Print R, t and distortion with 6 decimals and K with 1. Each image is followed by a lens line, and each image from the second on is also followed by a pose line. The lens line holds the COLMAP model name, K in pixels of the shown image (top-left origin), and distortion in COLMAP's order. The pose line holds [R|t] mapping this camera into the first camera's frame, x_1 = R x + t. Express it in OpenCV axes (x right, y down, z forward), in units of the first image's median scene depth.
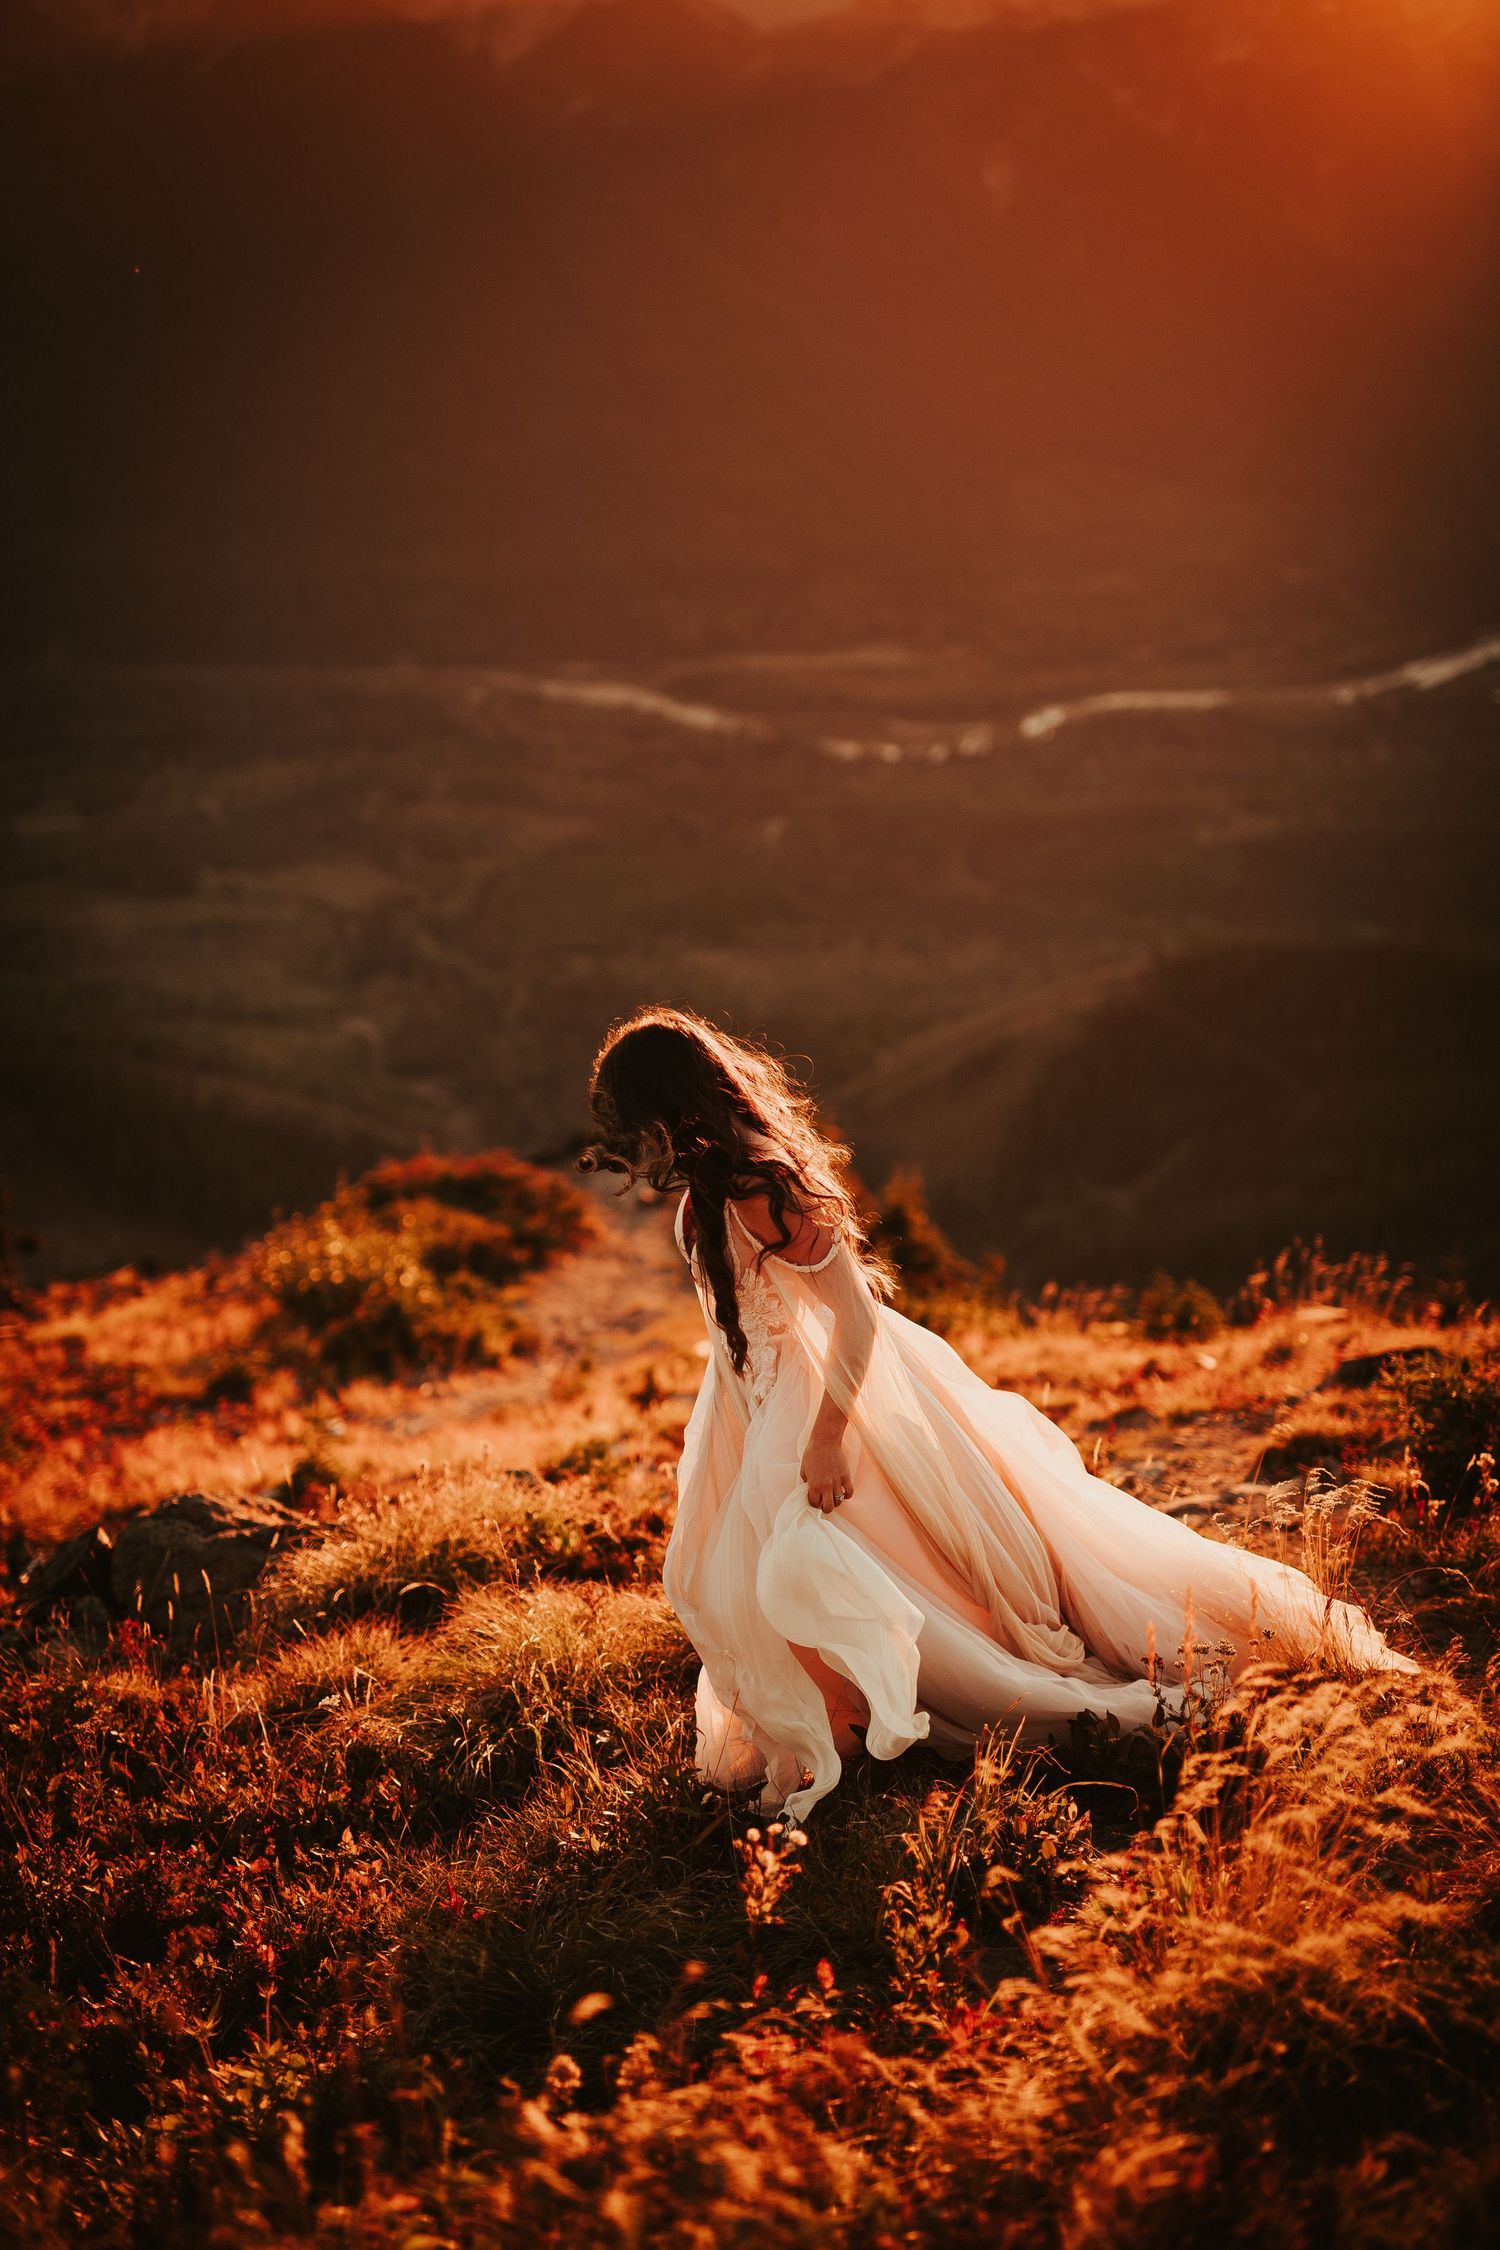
lens RADIAL K [[3112.0, 0, 737.2], [0, 3112.0, 1129.3], [0, 0, 1]] dist [-0.000660, 0.046278]
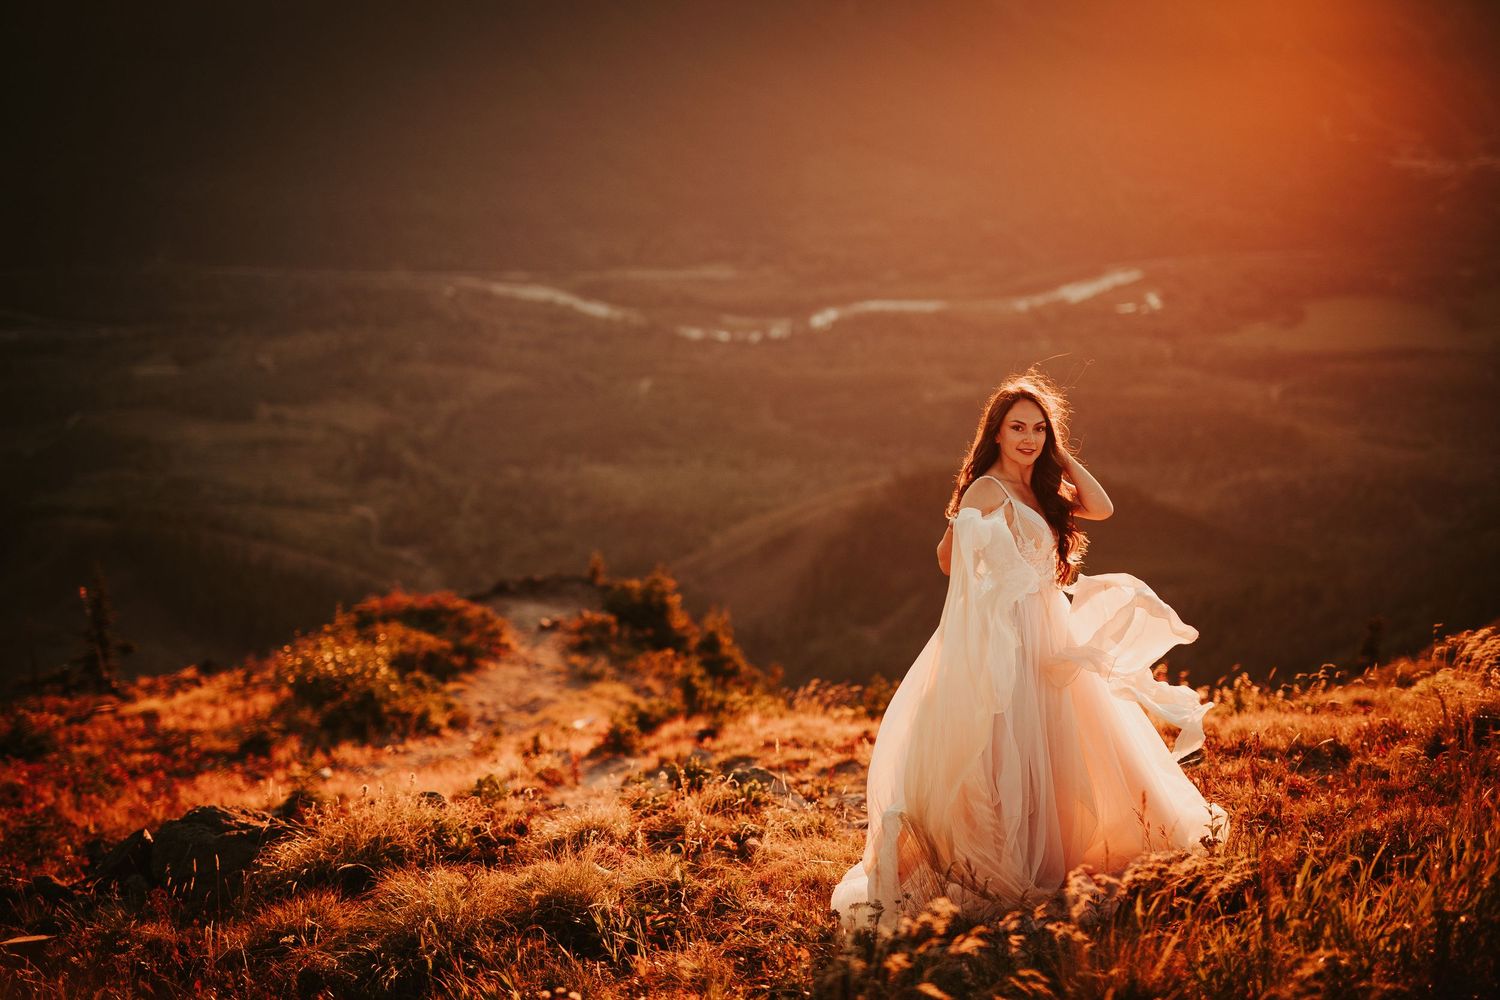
lens RADIAL K [[2074.7, 0, 750.0], [0, 2074.7, 500.0], [0, 0, 1]] dist [-0.000660, 0.046278]
pose [[0.997838, 0.018449, 0.063074, 0.009237], [-0.015834, 0.999005, -0.041700, 0.004224], [-0.063781, 0.040611, 0.997137, -0.006293]]
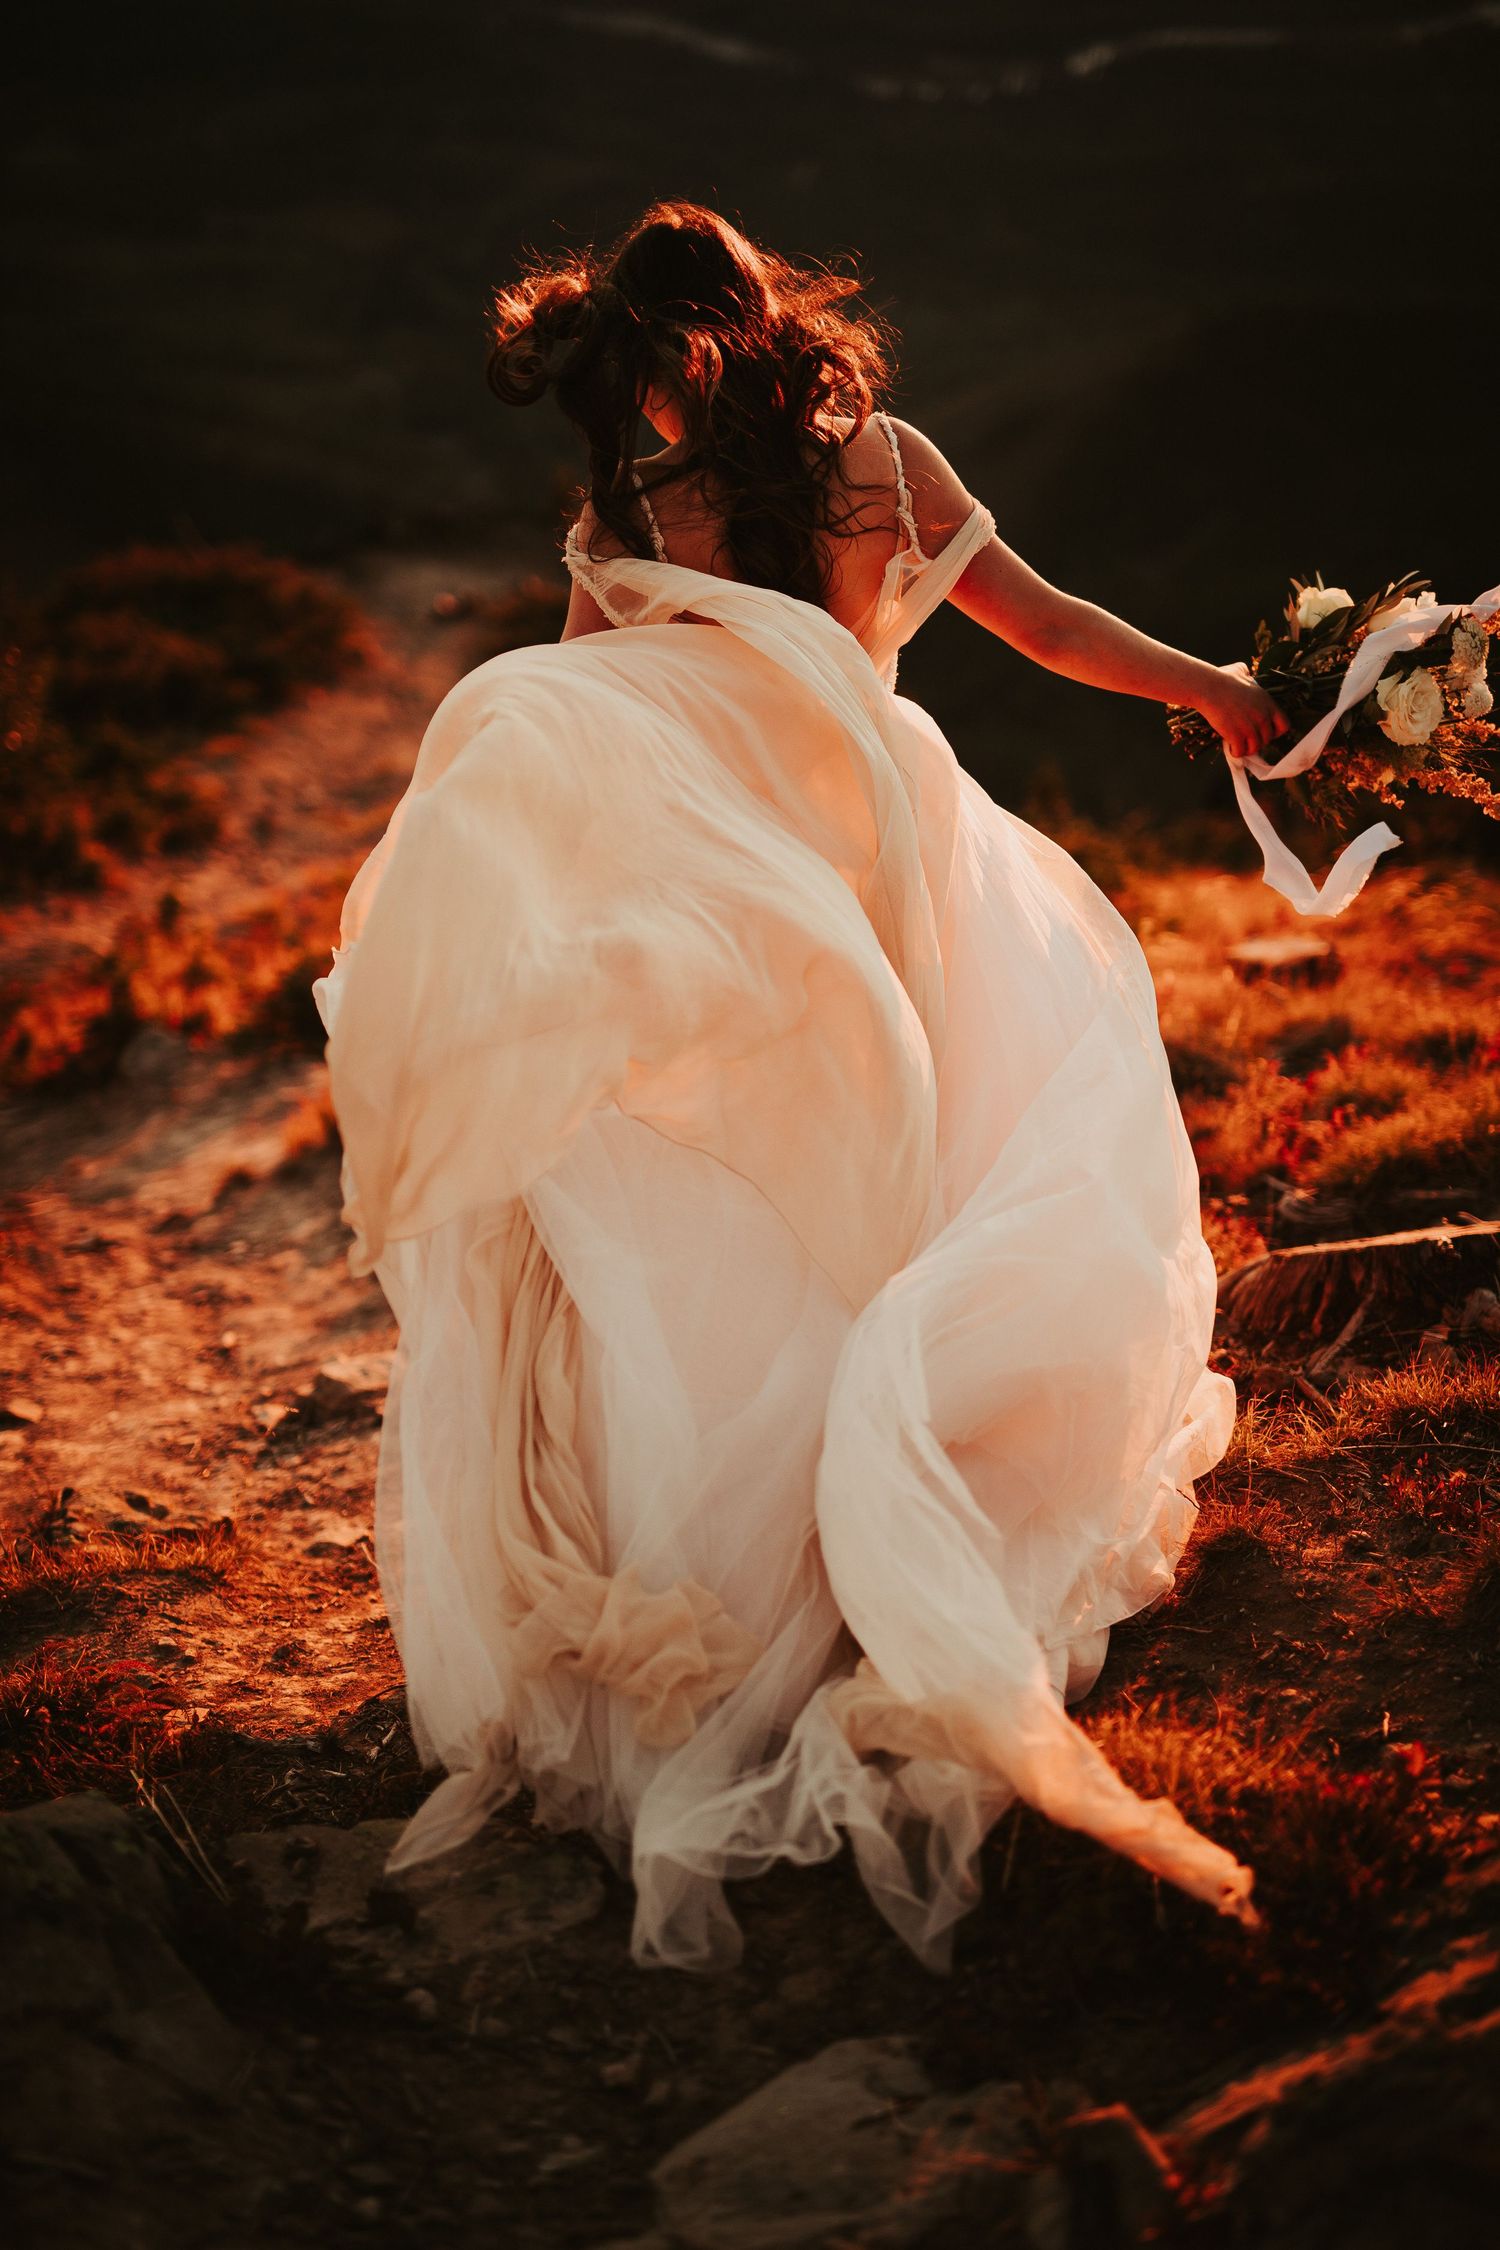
lens RADIAL K [[3112.0, 0, 737.2], [0, 3112.0, 1129.3], [0, 0, 1]] dist [-0.000660, 0.046278]
pose [[0.999869, 0.015393, -0.005080, 0.087056], [-0.014063, 0.979619, 0.200371, -0.011784], [0.008061, -0.200273, 0.979707, 0.425387]]
